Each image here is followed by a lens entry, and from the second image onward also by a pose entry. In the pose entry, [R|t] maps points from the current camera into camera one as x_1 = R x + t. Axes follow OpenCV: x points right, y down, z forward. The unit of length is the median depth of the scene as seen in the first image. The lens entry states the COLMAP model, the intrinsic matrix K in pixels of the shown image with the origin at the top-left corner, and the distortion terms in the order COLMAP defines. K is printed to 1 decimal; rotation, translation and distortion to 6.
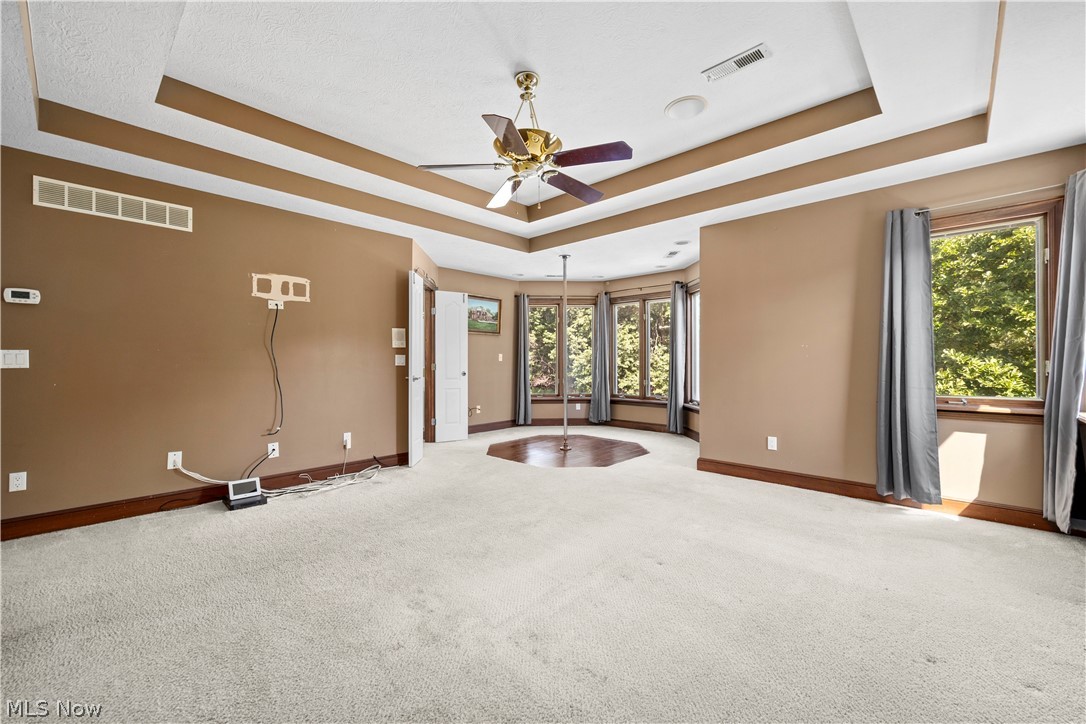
lens RADIAL K [[436.4, 0, 538.0], [0, 436.4, 358.5], [0, 0, 1]] dist [-0.000939, 0.000030]
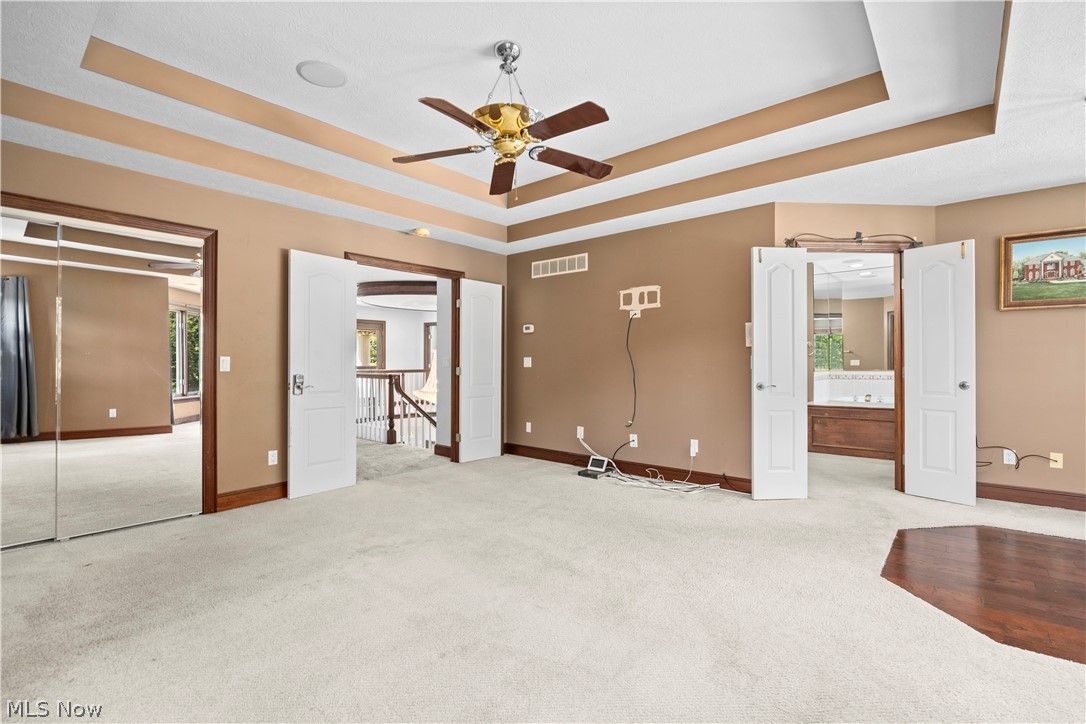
lens RADIAL K [[478.7, 0, 542.6], [0, 478.7, 362.5], [0, 0, 1]] dist [-0.022363, -0.000436]
pose [[0.054625, -0.000261, -0.998507, 0.608415], [0.007986, 0.999968, 0.000176, 0.001364], [0.998475, -0.007983, 0.054625, 0.657527]]
